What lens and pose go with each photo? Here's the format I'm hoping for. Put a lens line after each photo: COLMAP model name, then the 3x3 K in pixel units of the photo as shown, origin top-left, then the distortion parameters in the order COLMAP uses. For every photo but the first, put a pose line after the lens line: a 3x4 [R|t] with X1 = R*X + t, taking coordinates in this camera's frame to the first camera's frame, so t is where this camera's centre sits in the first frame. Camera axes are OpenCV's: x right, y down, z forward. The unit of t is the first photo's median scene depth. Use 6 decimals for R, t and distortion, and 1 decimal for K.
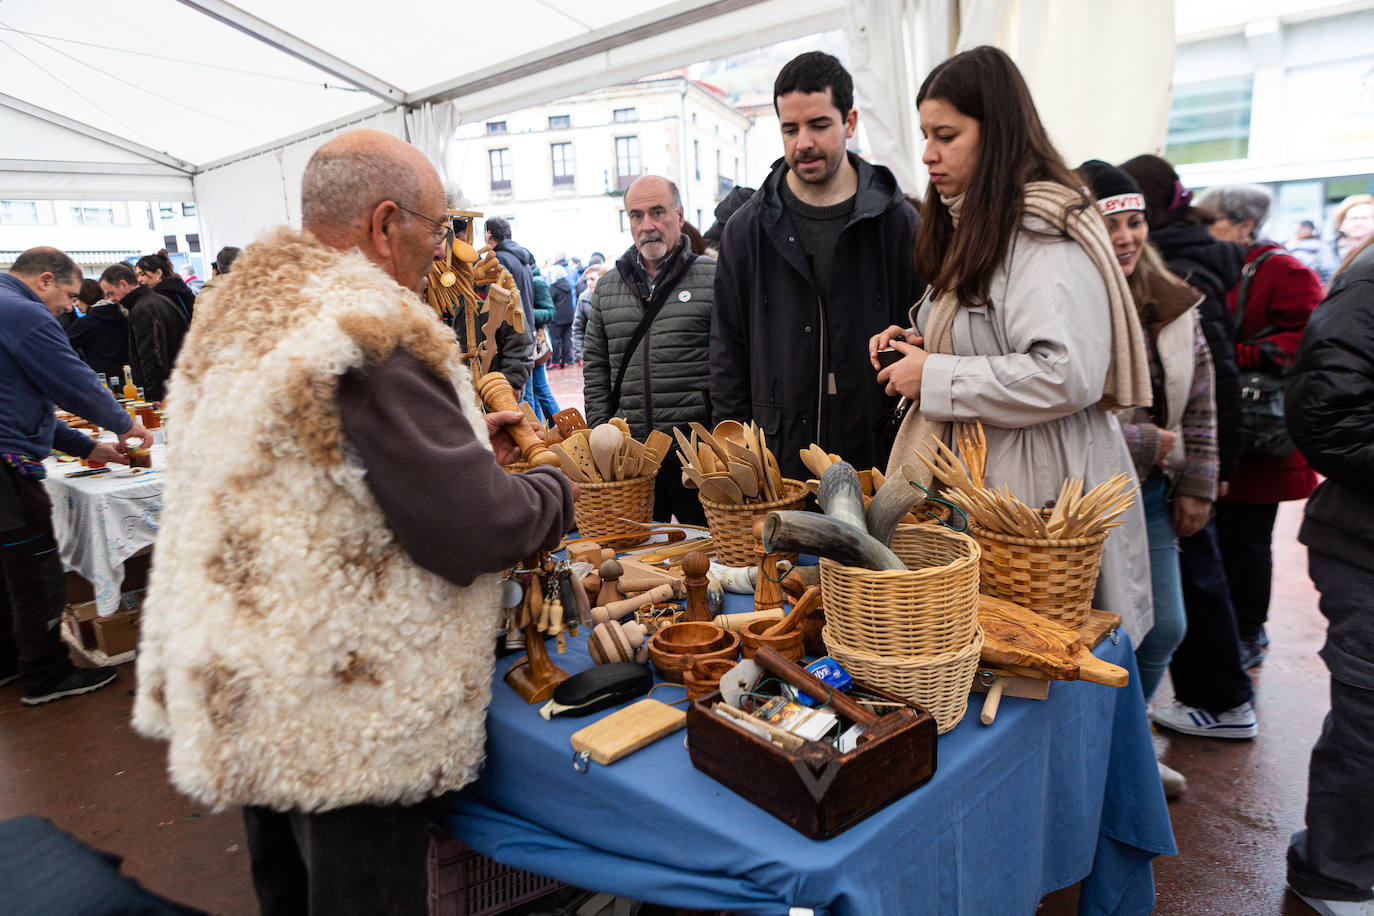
lens RADIAL K [[930.0, 0, 673.7], [0, 930.0, 455.3], [0, 0, 1]] dist [-0.000003, 0.002152]
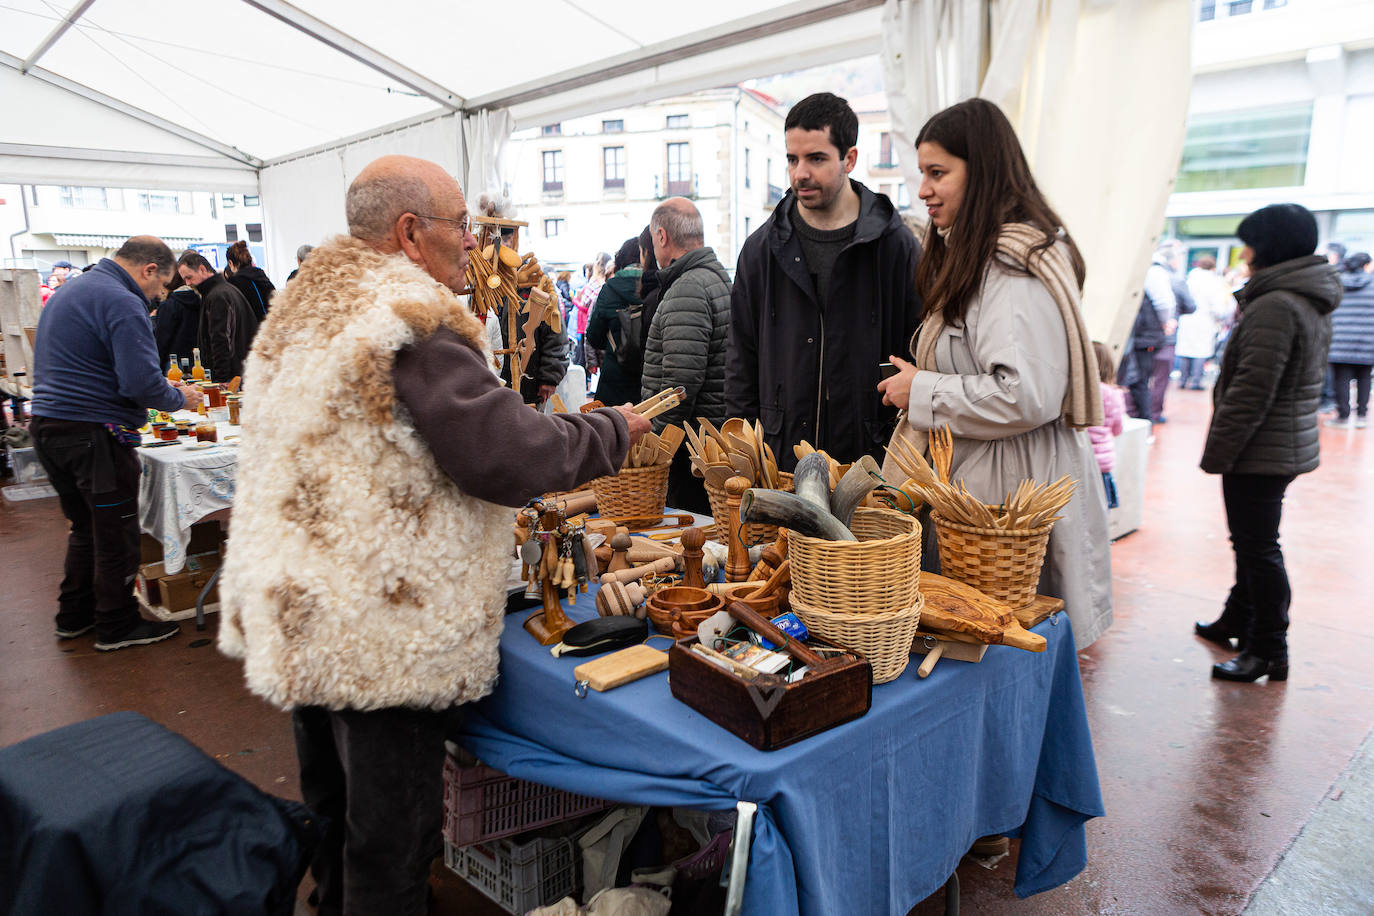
lens RADIAL K [[989.8, 0, 687.0], [0, 989.8, 458.0], [0, 0, 1]] dist [-0.002535, 0.002656]
pose [[0.998122, 0.044929, -0.041647, 0.066606], [-0.045334, 0.998933, -0.008826, 0.029988], [0.041206, 0.010697, 0.999093, -0.243574]]
